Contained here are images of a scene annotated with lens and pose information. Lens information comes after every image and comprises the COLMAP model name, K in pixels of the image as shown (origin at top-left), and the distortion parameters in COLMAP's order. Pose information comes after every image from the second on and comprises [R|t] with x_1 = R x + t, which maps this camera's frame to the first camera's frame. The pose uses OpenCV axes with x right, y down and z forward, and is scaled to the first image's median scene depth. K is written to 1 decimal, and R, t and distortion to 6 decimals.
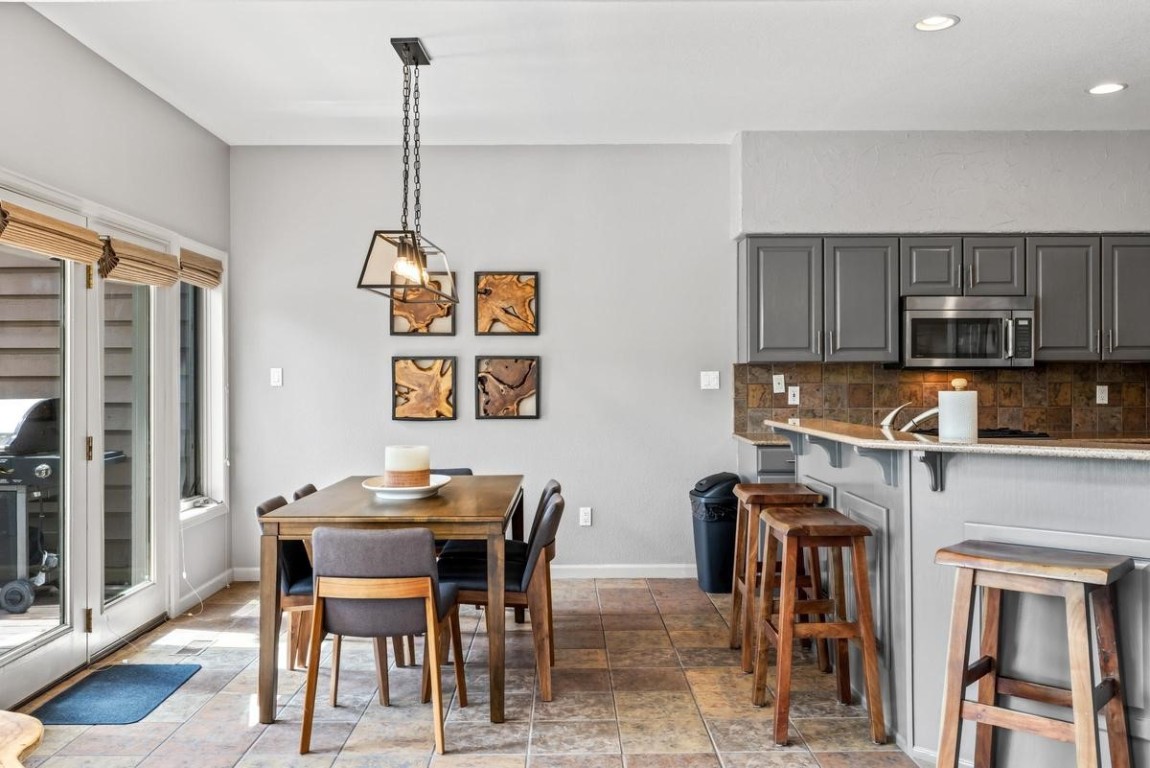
lens RADIAL K [[971.3, 0, 572.6], [0, 971.3, 372.4], [0, 0, 1]] dist [0.009406, -0.024287]
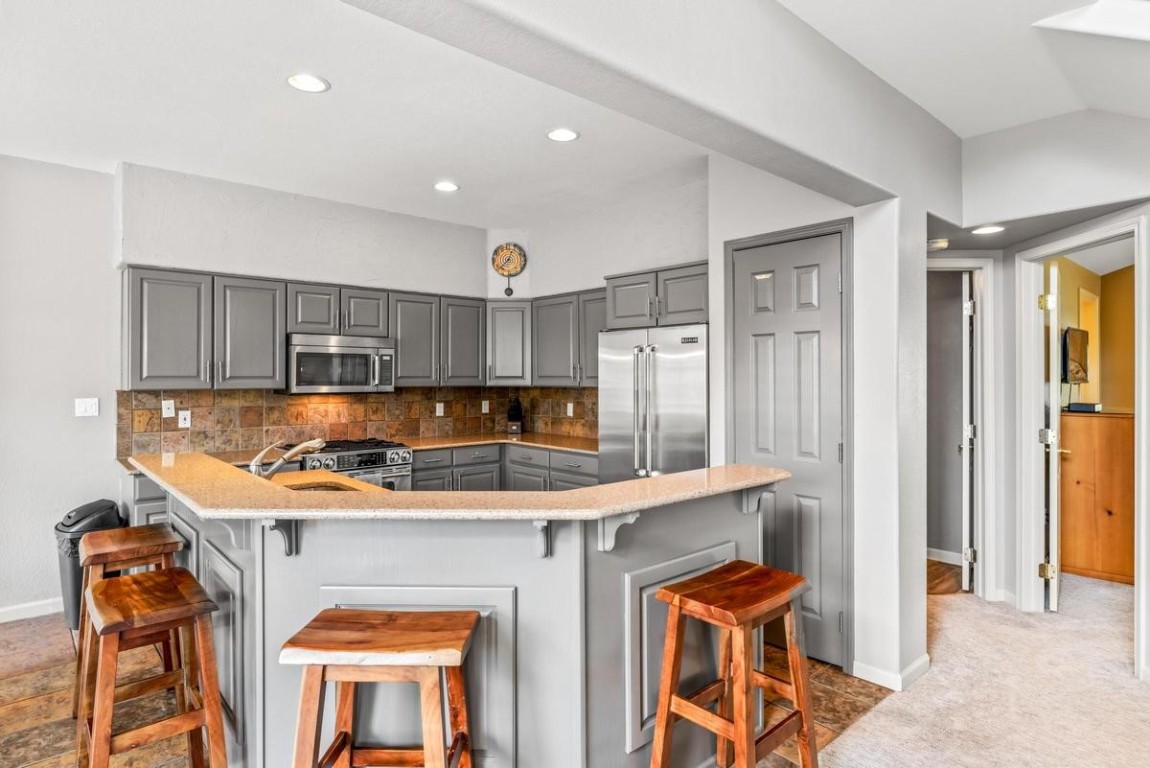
lens RADIAL K [[631.3, 0, 577.5], [0, 631.3, 373.5], [0, 0, 1]] dist [0.003491, -0.000490]
pose [[0.749763, 0.006734, 0.661673, 0.090274], [-0.004192, 0.999976, -0.005428, -0.025187], [-0.661694, 0.001296, 0.749773, 0.185053]]
